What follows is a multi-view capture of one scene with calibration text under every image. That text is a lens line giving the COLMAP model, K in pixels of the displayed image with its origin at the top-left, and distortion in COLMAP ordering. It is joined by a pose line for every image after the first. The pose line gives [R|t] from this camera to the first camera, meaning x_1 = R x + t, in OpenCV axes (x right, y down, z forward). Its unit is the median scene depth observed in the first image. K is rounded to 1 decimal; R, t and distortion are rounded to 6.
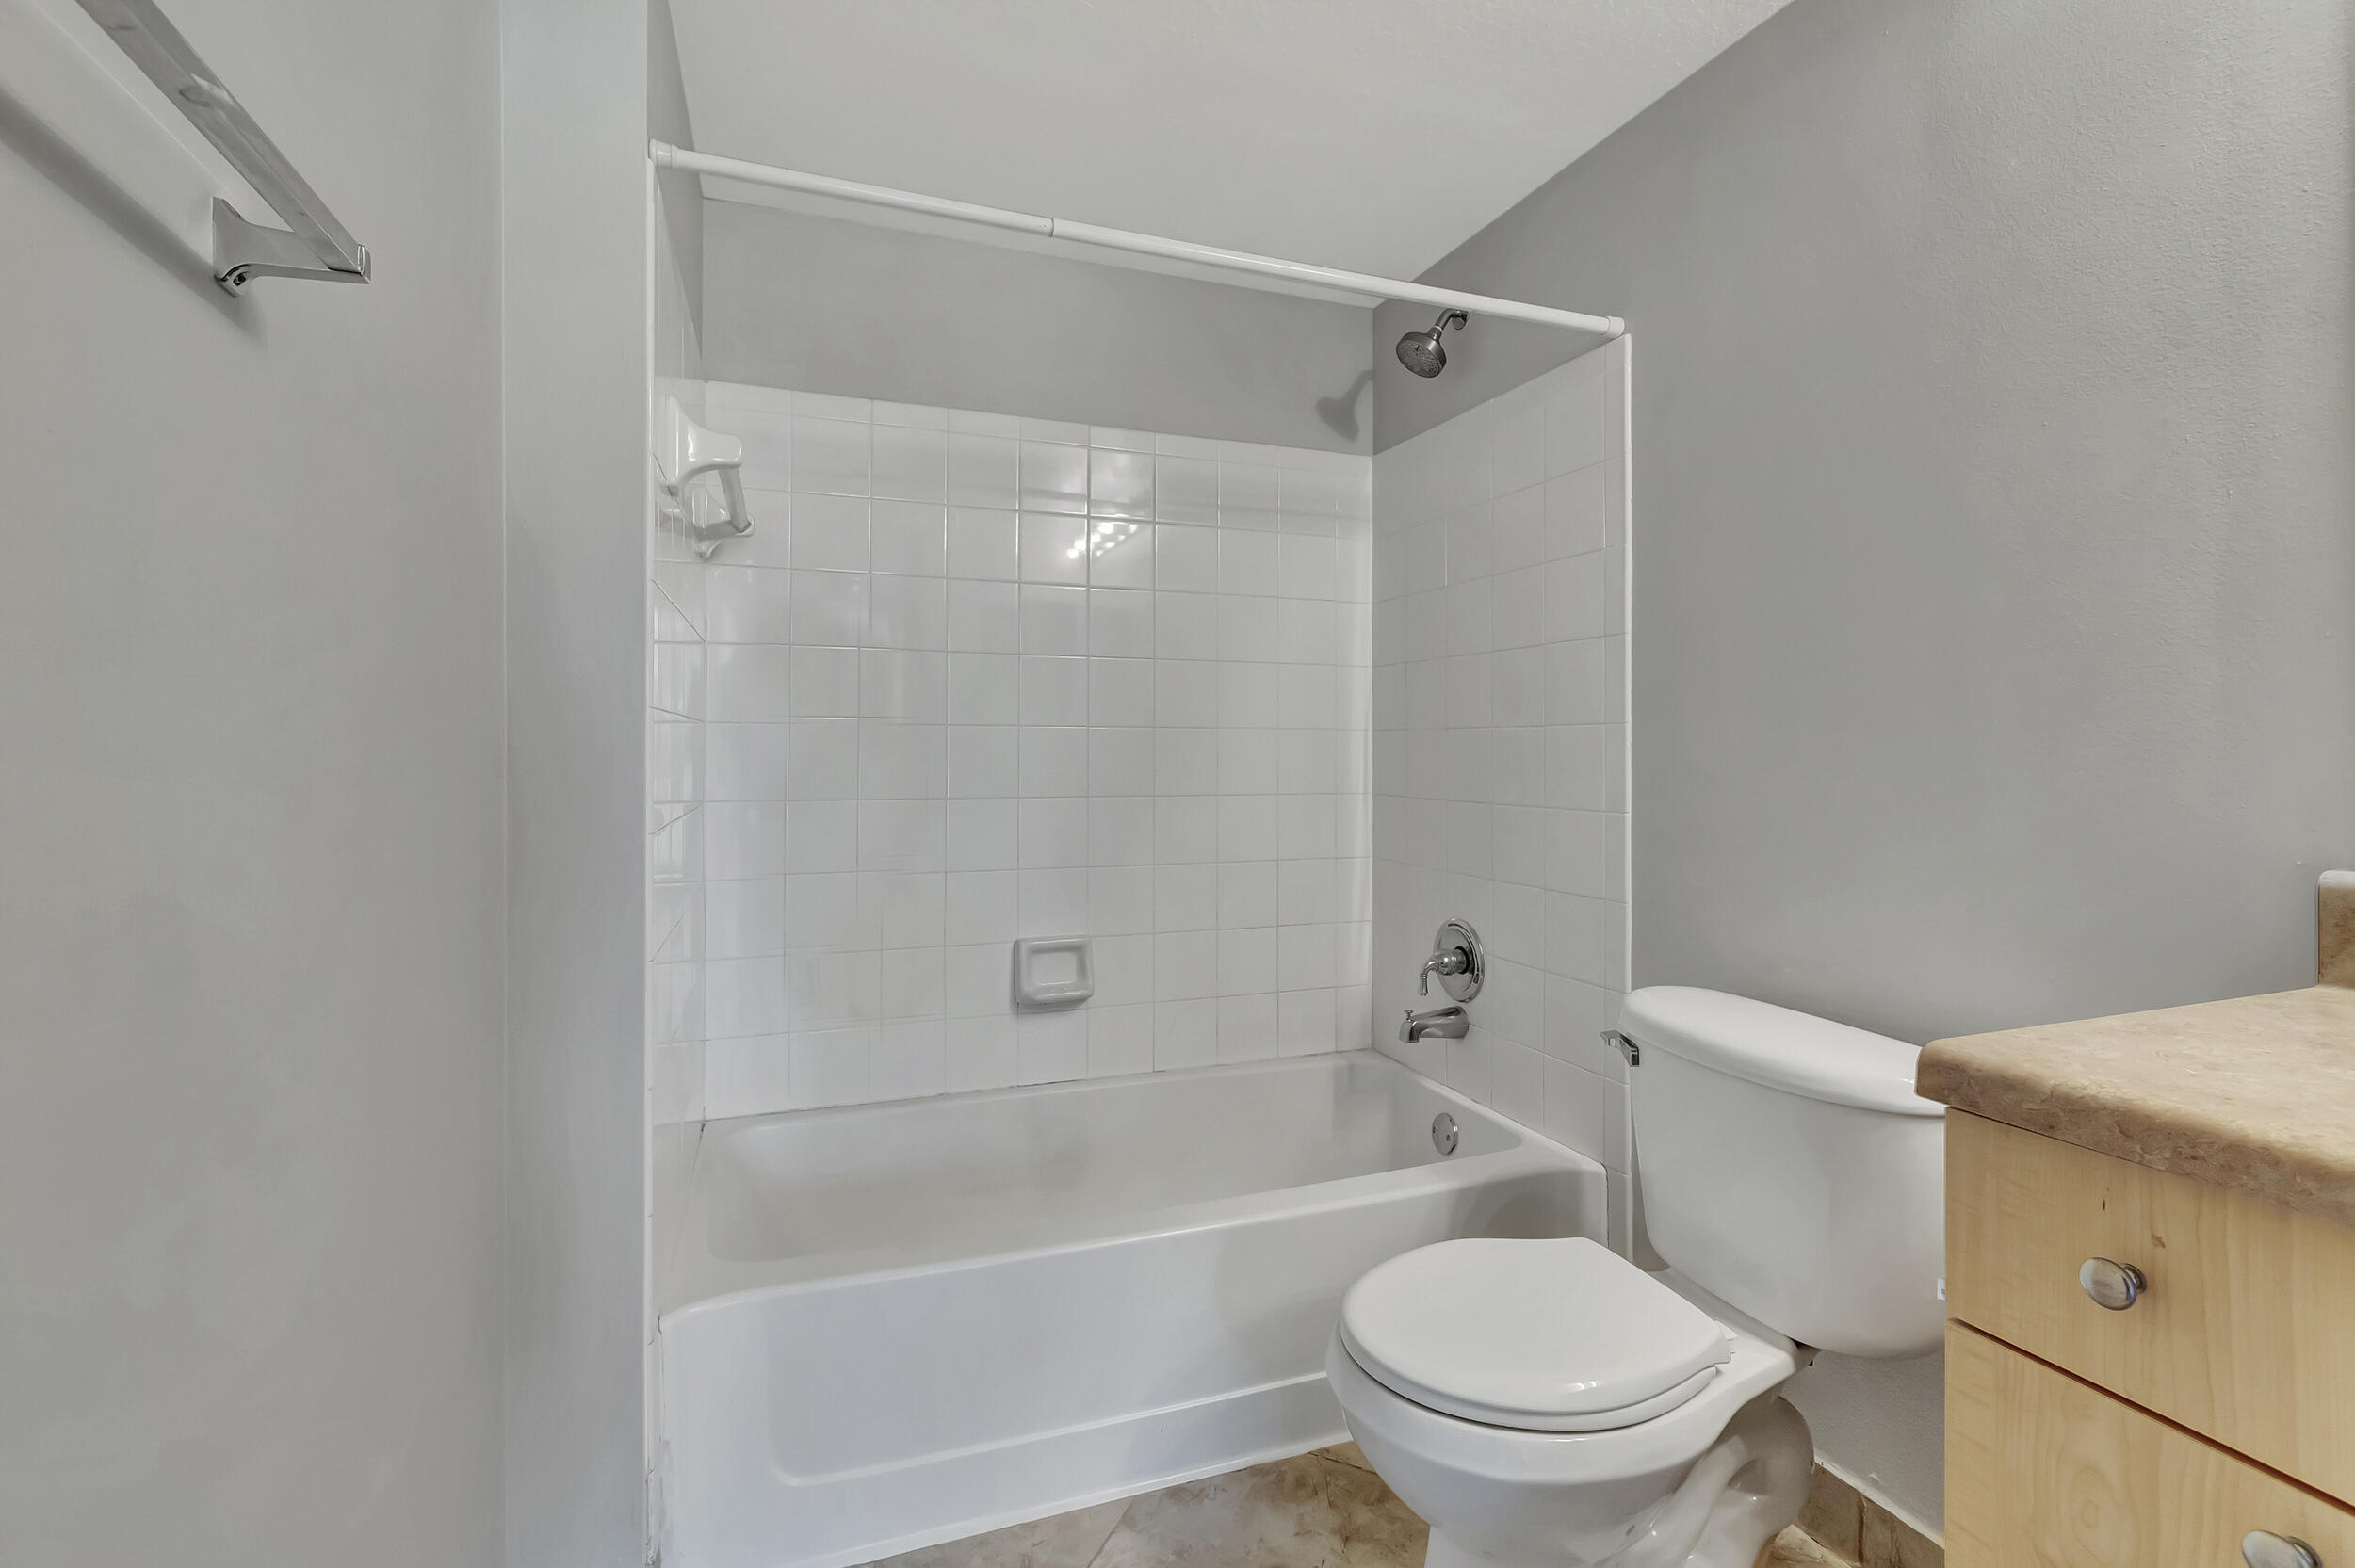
lens RADIAL K [[1024.9, 0, 1138.6], [0, 1024.9, 739.1], [0, 0, 1]] dist [-0.001201, -0.000075]
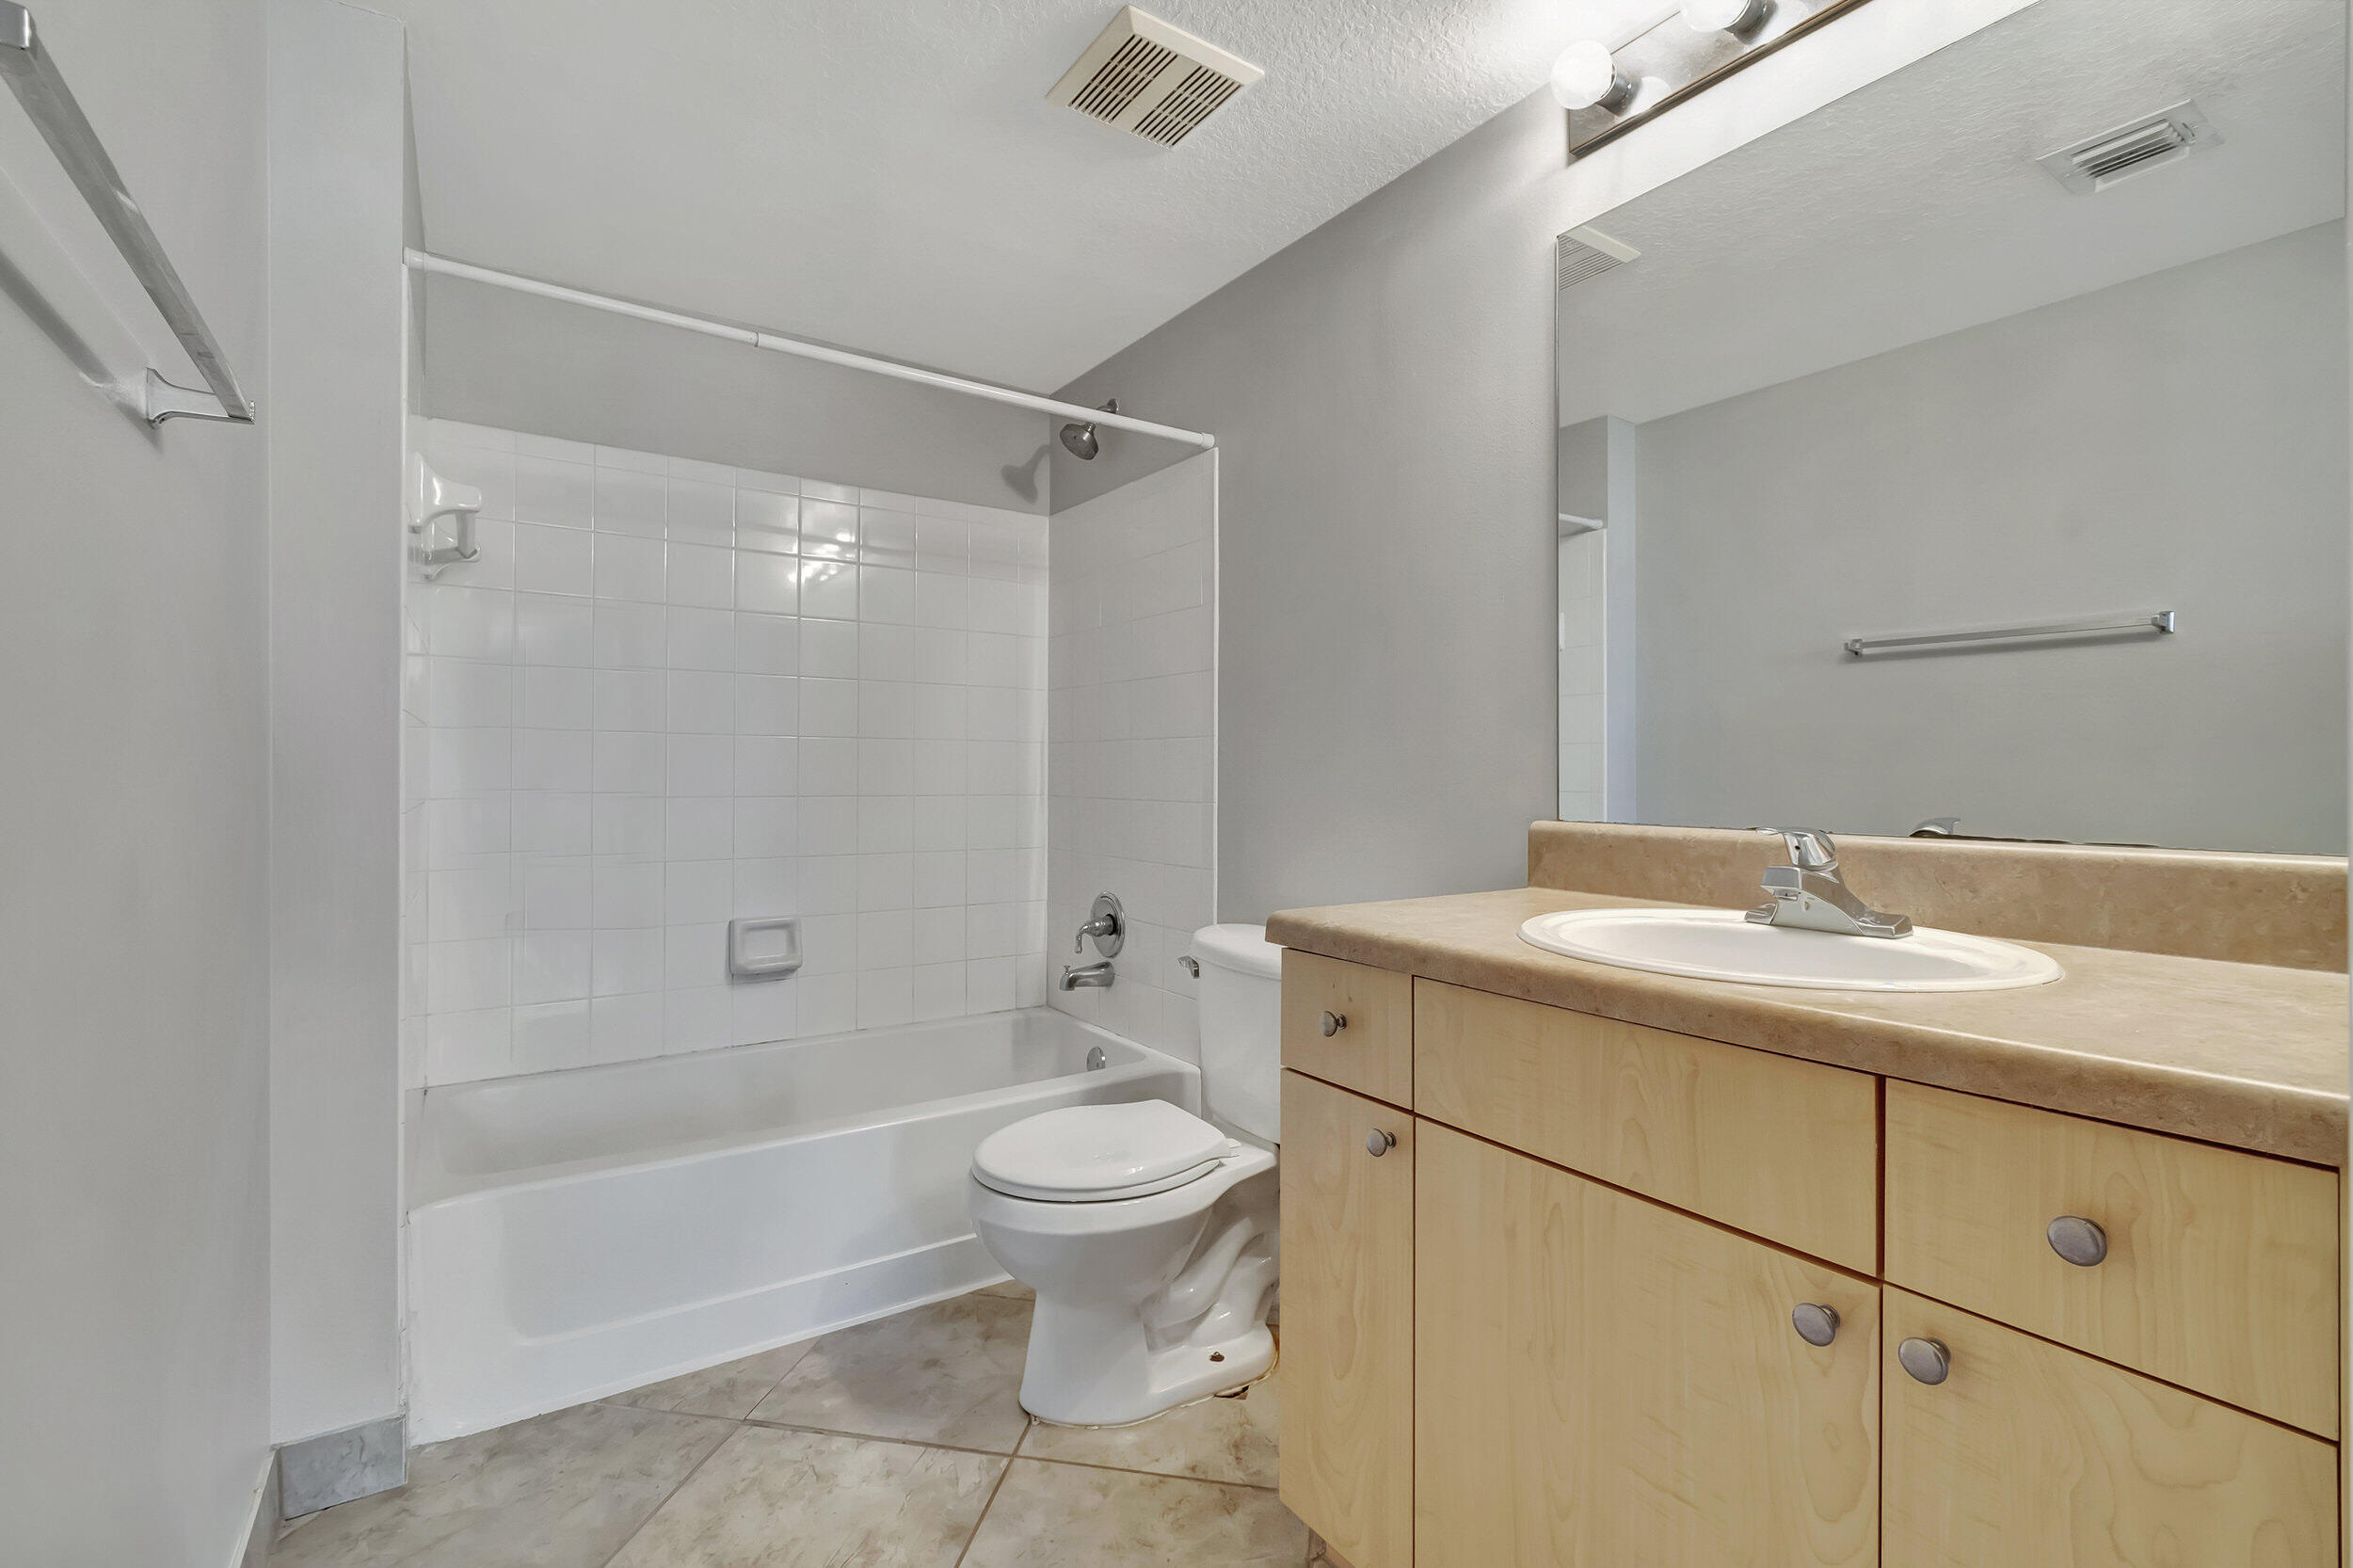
lens RADIAL K [[1047.3, 0, 1164.0], [0, 1047.3, 766.6], [0, 0, 1]] dist [-0.000951, -0.000149]
pose [[0.966954, 0.003536, 0.254928, 0.056571], [-0.004737, 0.999980, 0.004096, 0.017864], [-0.254909, -0.005168, 0.966951, -0.294468]]
